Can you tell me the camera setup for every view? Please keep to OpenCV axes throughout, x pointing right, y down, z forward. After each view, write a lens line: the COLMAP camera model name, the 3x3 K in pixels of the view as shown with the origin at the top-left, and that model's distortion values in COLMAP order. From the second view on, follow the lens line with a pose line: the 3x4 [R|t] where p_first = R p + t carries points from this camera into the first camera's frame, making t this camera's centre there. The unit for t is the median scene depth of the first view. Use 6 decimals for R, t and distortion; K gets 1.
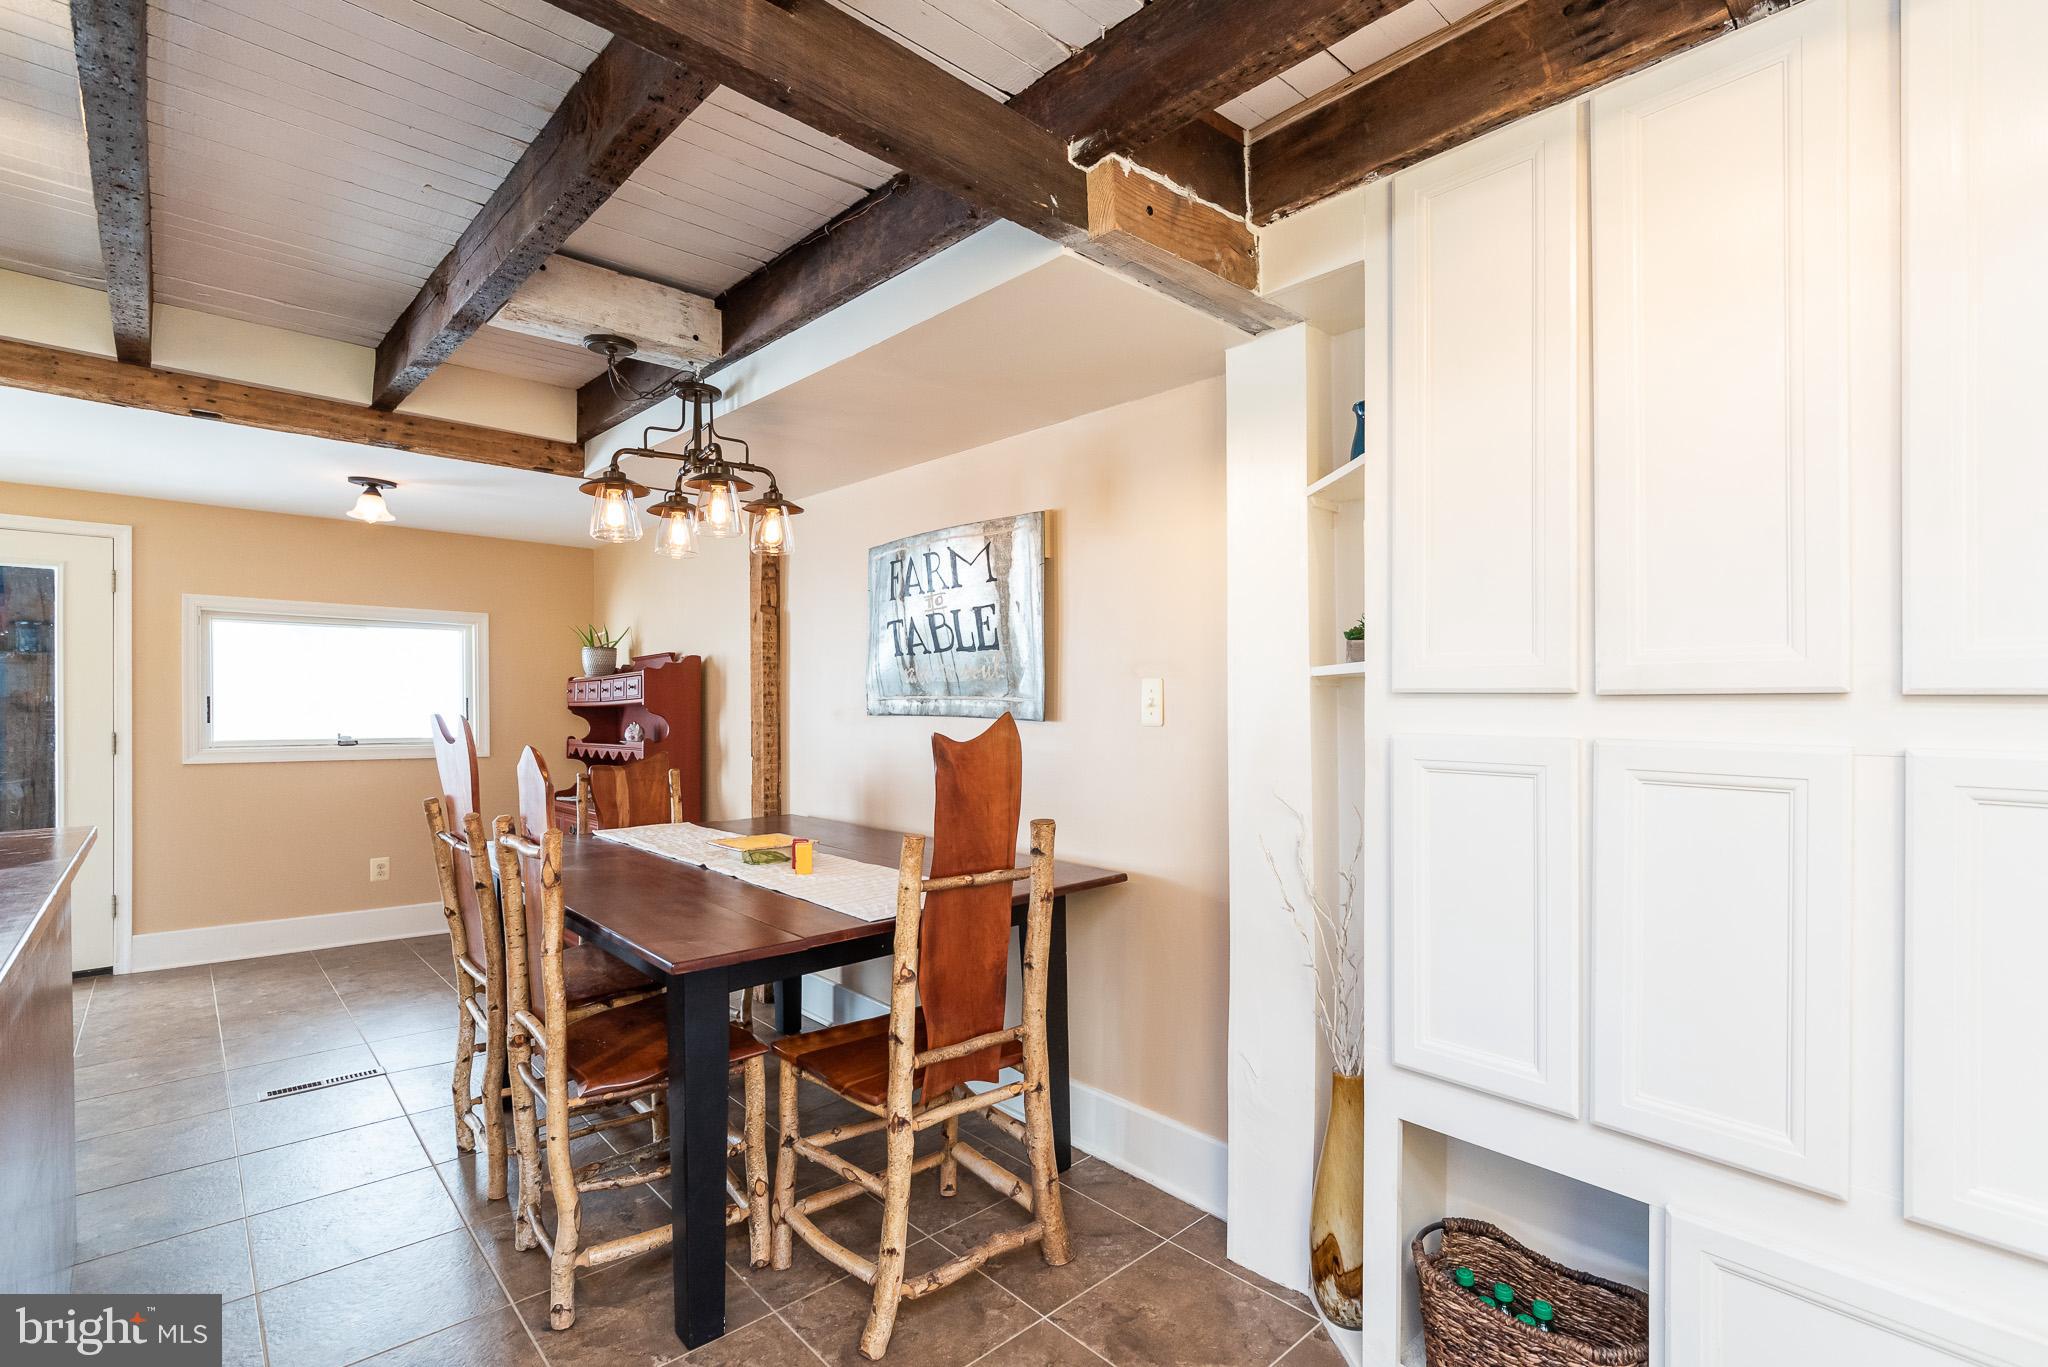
lens RADIAL K [[927.6, 0, 1040.1], [0, 927.6, 698.7], [0, 0, 1]] dist [-0.003268, 0.001739]
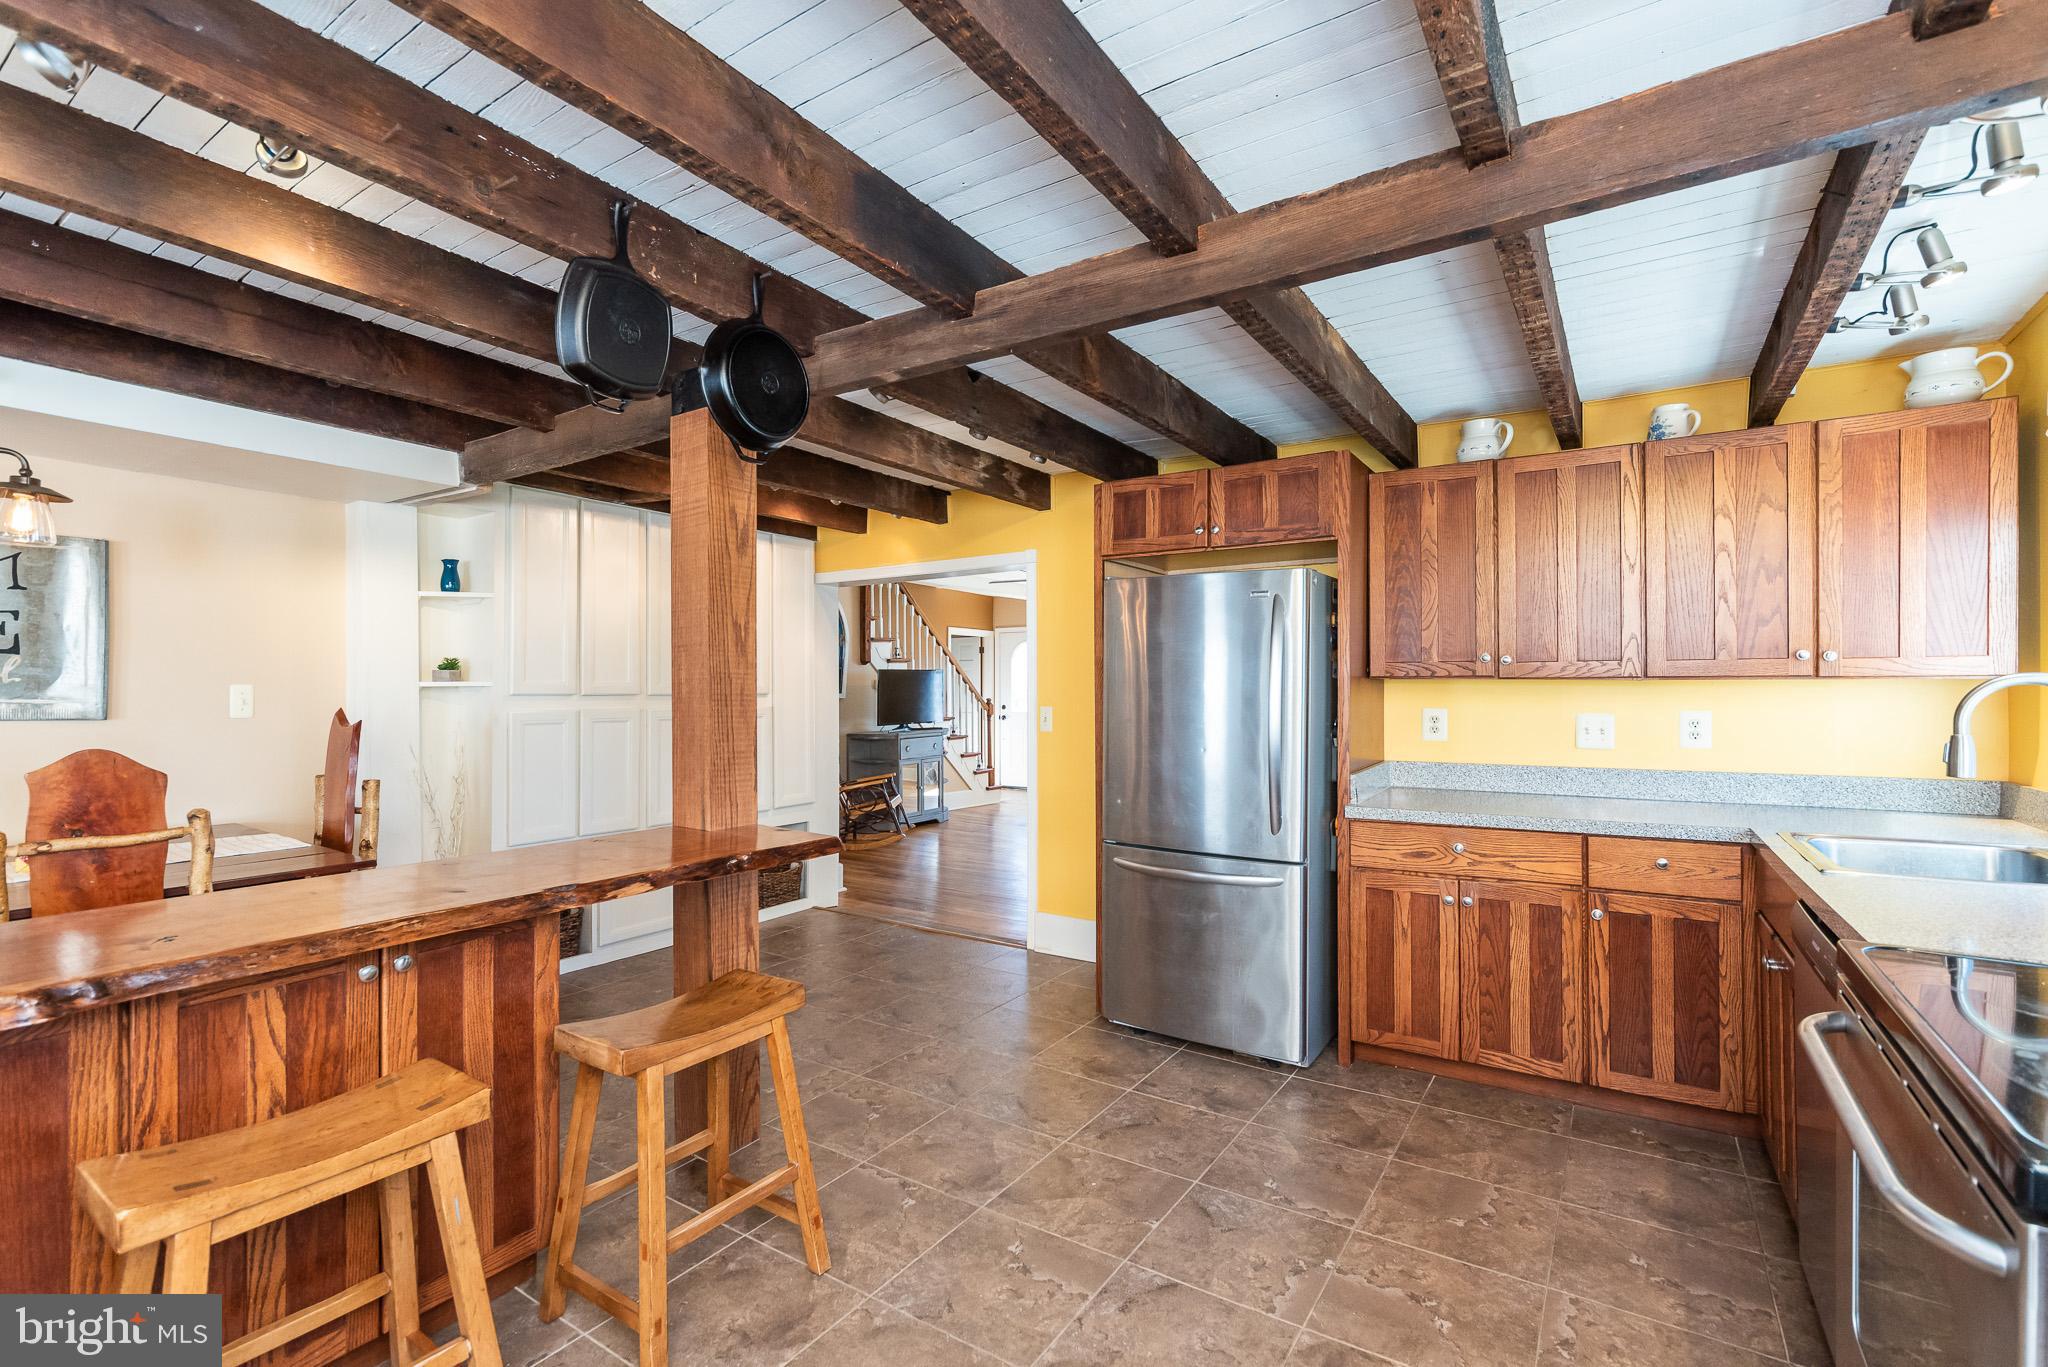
lens RADIAL K [[927.6, 0, 1031.7], [0, 927.6, 685.0], [0, 0, 1]] dist [-0.003268, 0.001739]
pose [[-0.239593, 0.002571, 0.970870, -1.276633], [0.001029, 0.999997, -0.002394, -0.013445], [-0.970873, 0.000426, -0.239595, 0.126195]]
